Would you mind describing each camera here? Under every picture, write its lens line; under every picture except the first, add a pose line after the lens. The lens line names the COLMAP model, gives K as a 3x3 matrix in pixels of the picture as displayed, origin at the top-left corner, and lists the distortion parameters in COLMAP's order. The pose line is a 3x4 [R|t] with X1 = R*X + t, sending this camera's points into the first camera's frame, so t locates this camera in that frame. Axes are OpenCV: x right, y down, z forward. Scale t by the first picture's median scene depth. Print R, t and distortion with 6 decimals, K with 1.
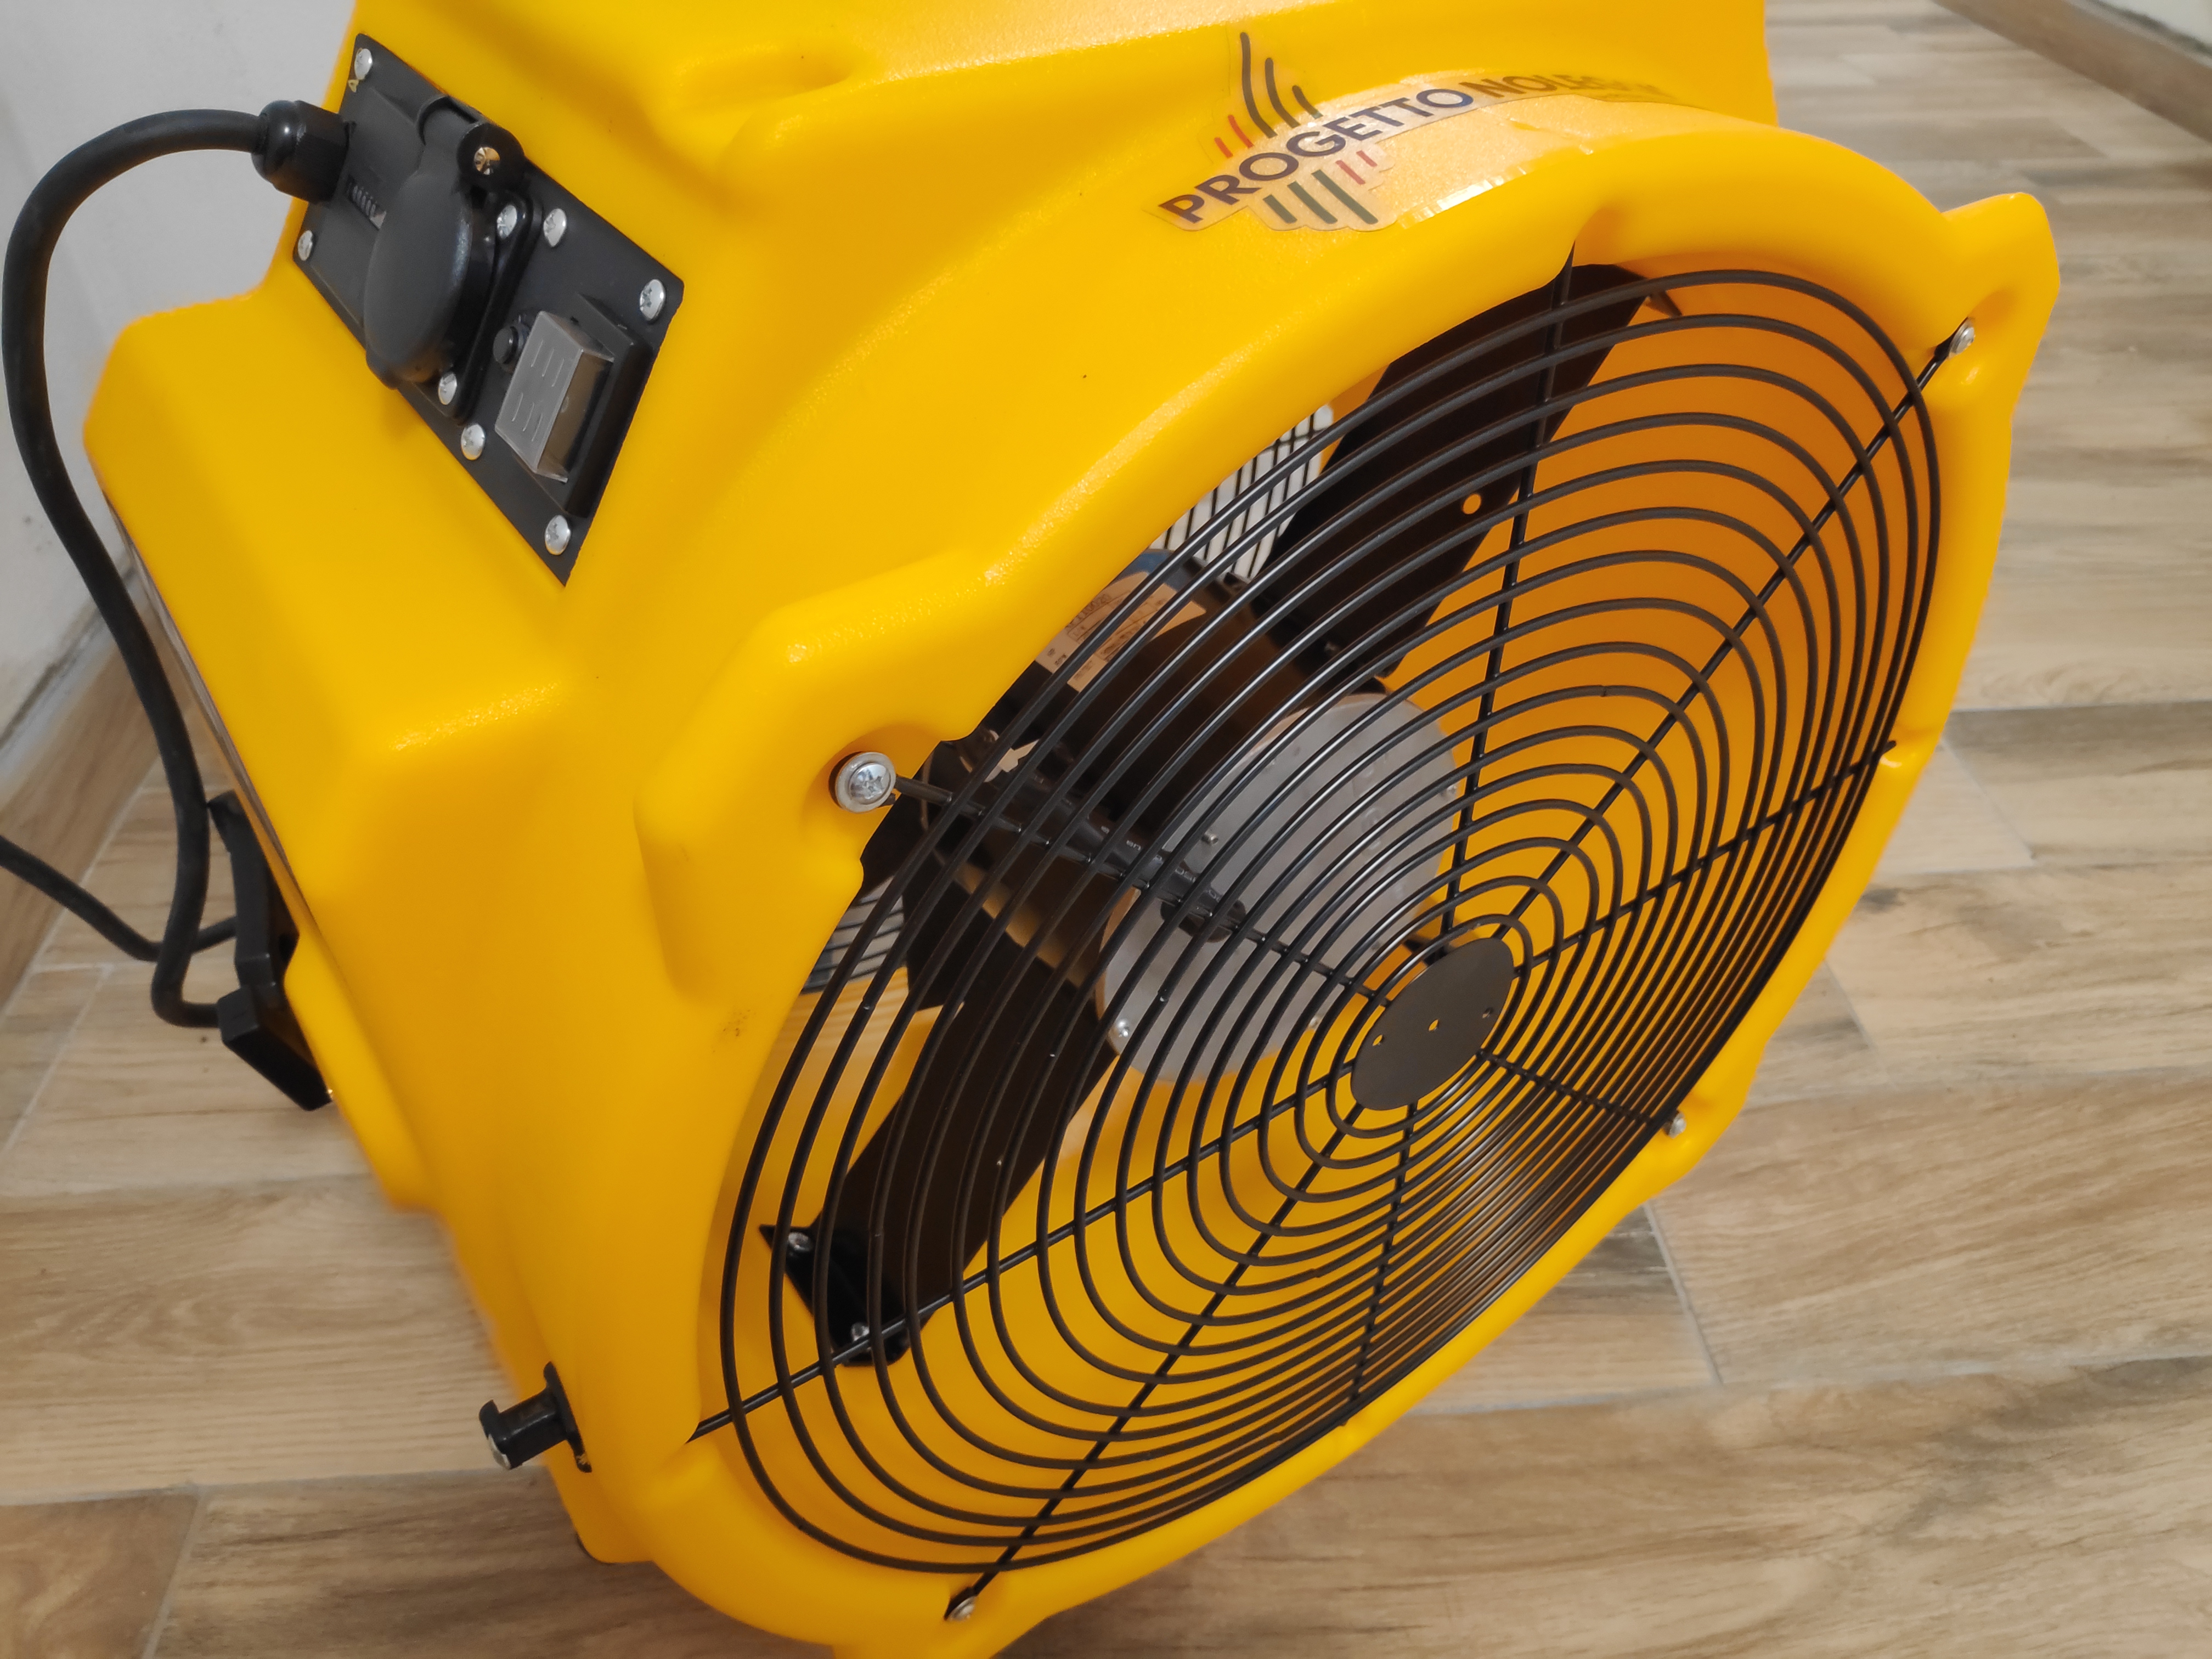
lens RADIAL K [[1618.6, 0, 1117.0], [0, 1618.6, 824.0], [0, 0, 1]] dist [-0.020902, 0.001103]
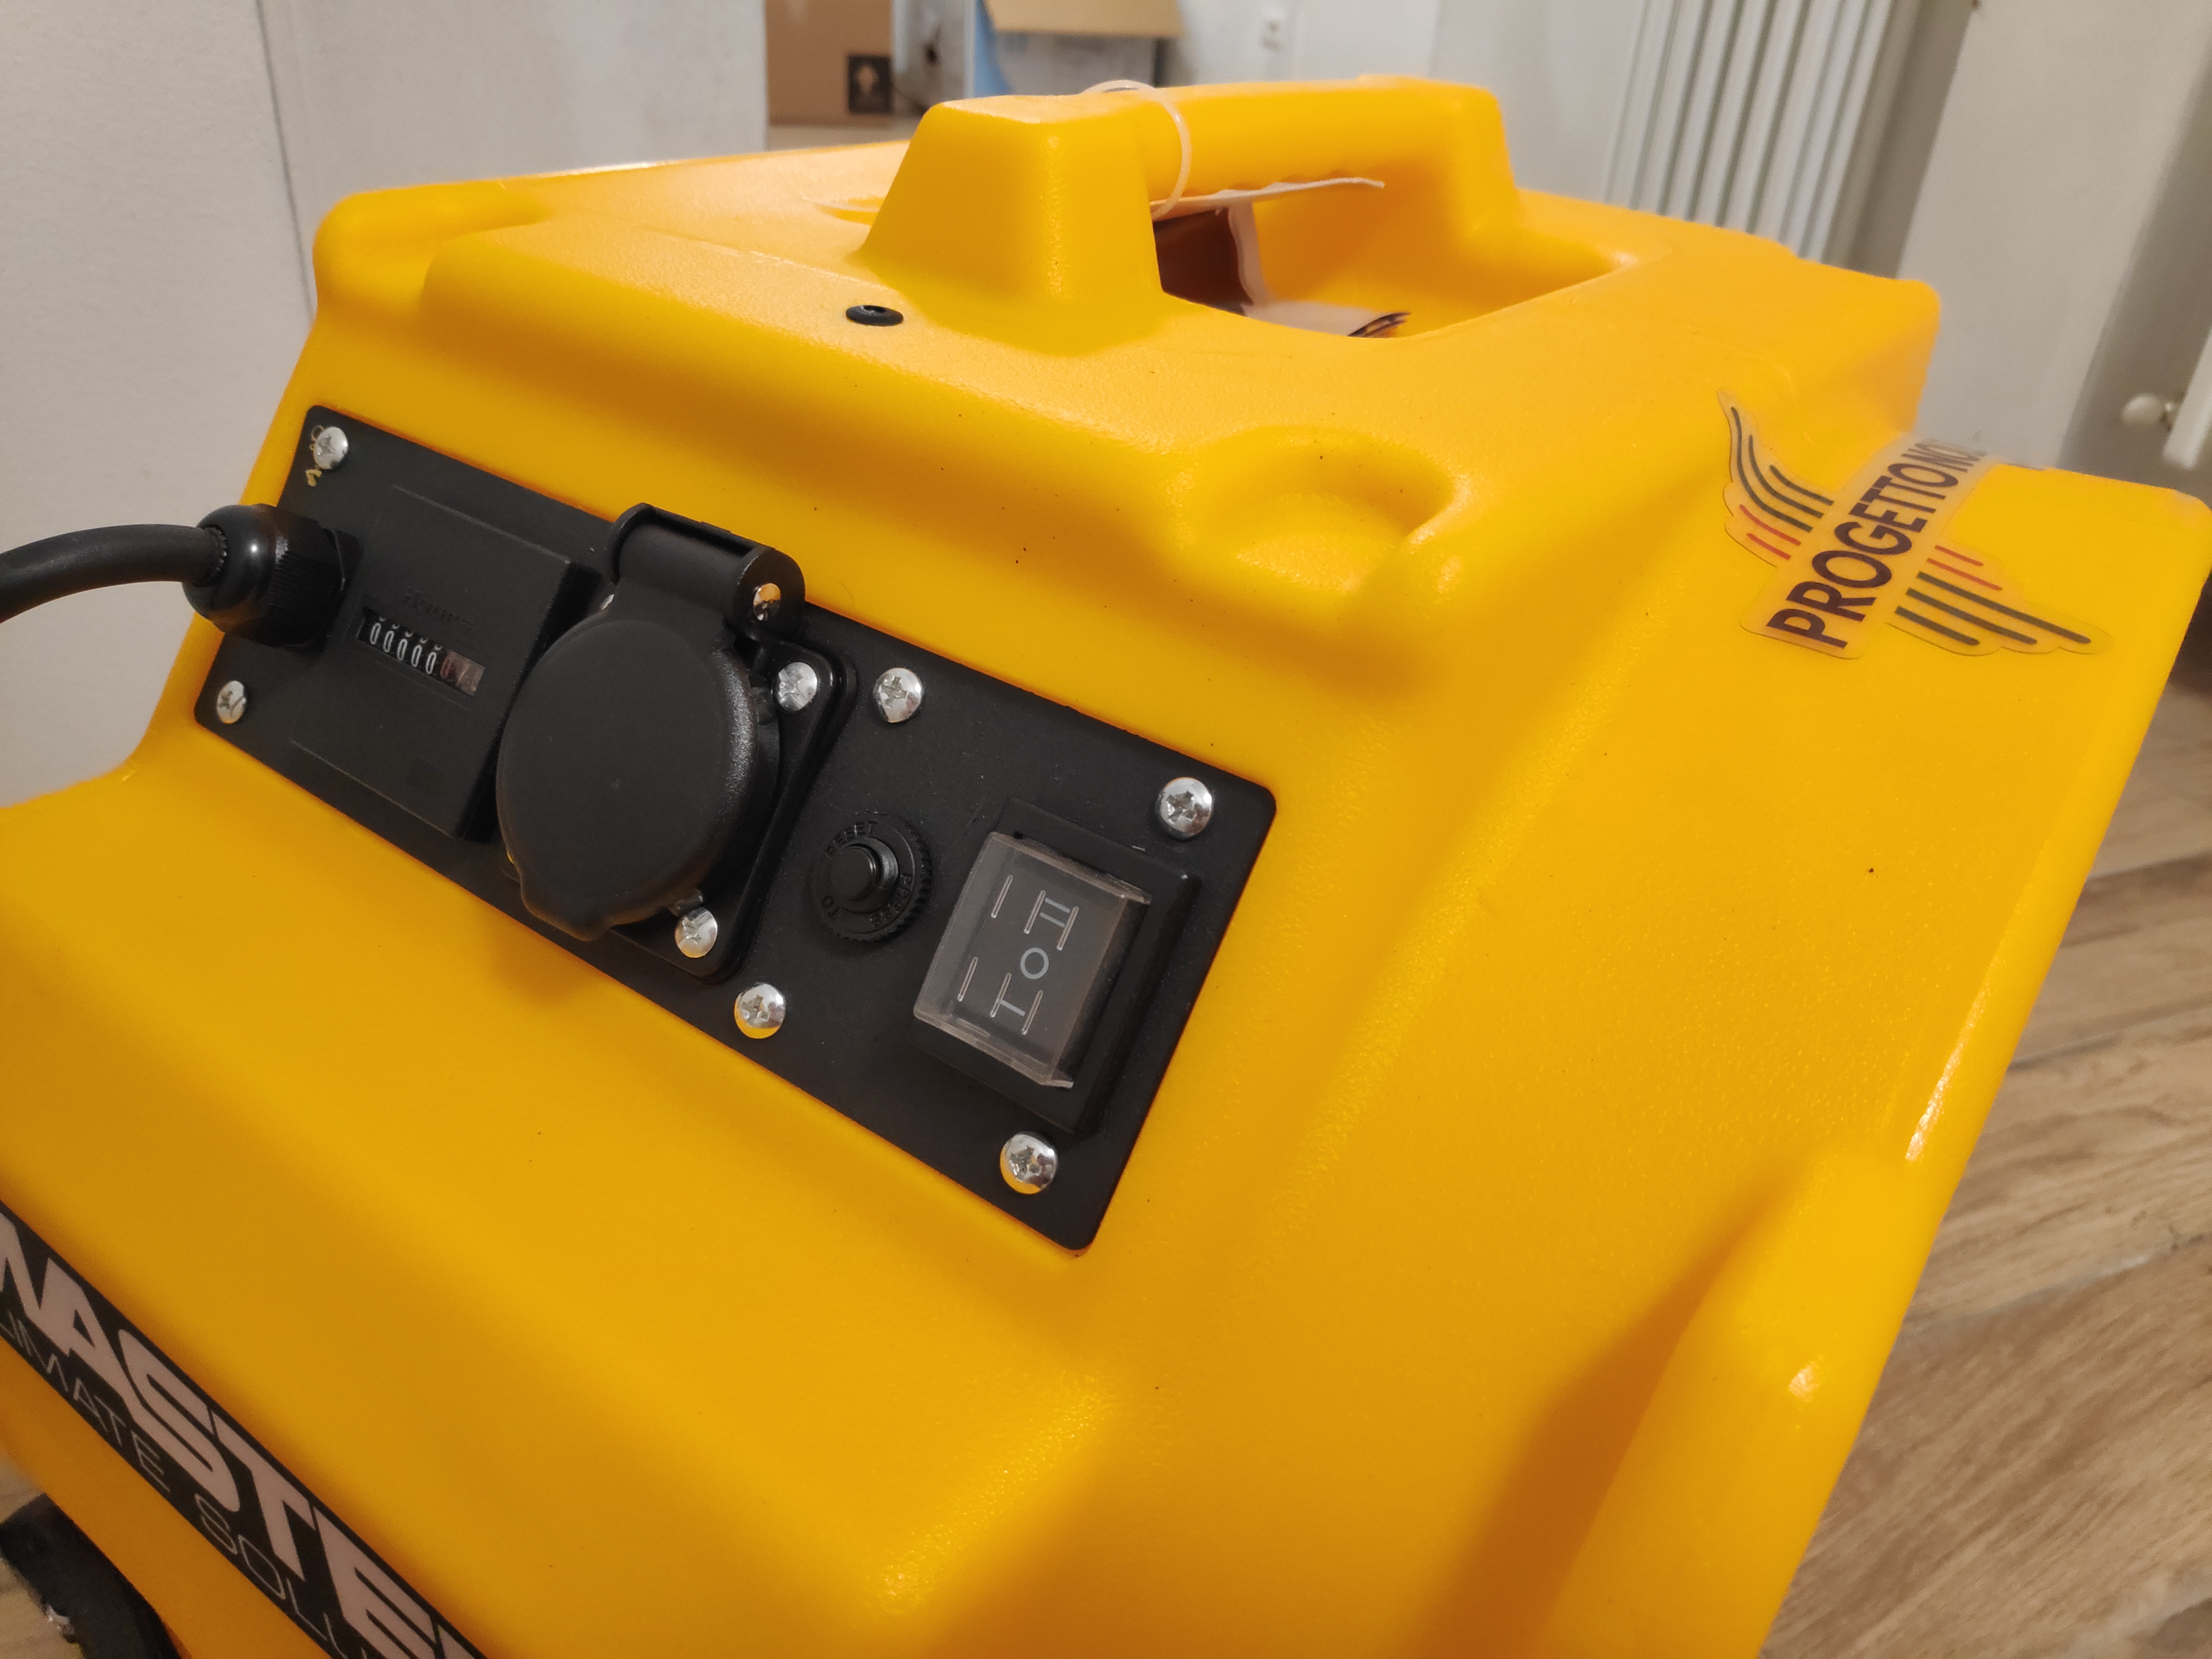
lens RADIAL K [[1618.6, 0, 1101.3], [0, 1618.6, 823.1], [0, 0, 1]] dist [-0.020902, 0.001103]
pose [[0.943969, -0.100429, 0.314384, -0.267518], [0.150102, 0.978998, -0.137957, -0.114898], [-0.293926, 0.177417, 0.939218, 0.188157]]
